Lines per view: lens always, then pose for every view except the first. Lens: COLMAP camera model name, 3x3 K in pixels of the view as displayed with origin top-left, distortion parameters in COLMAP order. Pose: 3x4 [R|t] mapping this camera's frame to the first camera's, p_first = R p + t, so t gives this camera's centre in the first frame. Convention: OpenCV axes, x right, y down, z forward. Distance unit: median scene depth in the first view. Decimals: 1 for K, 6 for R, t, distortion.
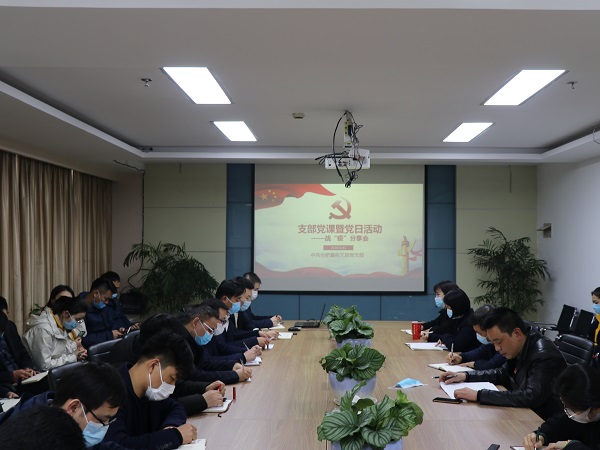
lens RADIAL K [[653.3, 0, 300.3], [0, 653.3, 227.2], [0, 0, 1]] dist [-0.028423, 0.000000]
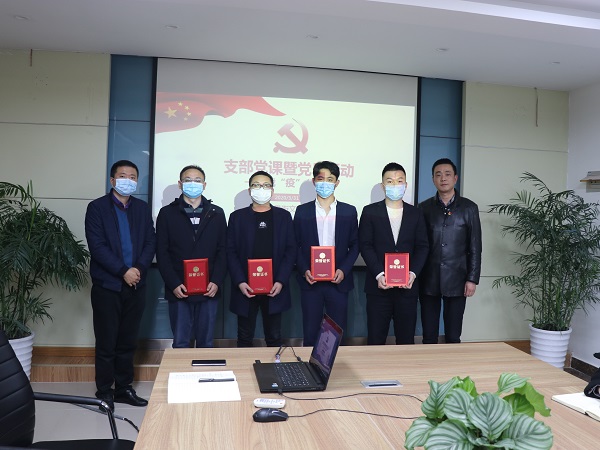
lens RADIAL K [[579.9, 0, 299.3], [0, 579.9, 225.4], [0, 0, 1]] dist [-0.102338, -0.003419]
pose [[0.980045, 0.018128, 0.197945, -0.042381], [-0.032445, 0.997066, 0.069329, 0.018695], [-0.196108, -0.074368, 0.977758, 0.435587]]
